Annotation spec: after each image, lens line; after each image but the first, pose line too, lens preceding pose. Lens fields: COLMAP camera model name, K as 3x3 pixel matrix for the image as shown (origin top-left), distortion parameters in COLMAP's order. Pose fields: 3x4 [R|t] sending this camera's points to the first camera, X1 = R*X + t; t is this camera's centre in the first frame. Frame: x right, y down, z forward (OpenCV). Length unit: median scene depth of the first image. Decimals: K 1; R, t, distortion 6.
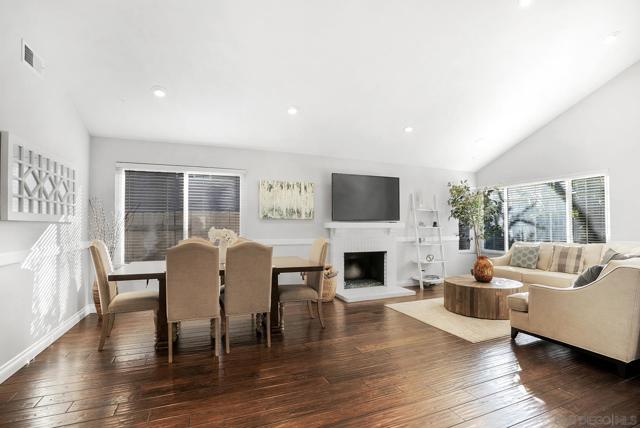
lens RADIAL K [[303.5, 0, 321.2], [0, 303.5, 223.2], [0, 0, 1]] dist [-0.060538, 0.019561]
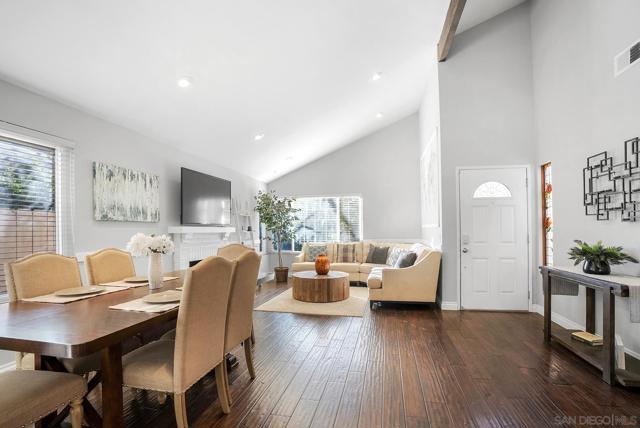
lens RADIAL K [[303.5, 0, 320.8], [0, 303.5, 233.2], [0, 0, 1]] dist [-0.060538, 0.019561]
pose [[0.574960, -0.009560, 0.818125, -0.433535], [-0.005481, 0.999864, 0.015536, 0.000864], [-0.818163, -0.013417, 0.574830, 0.221868]]
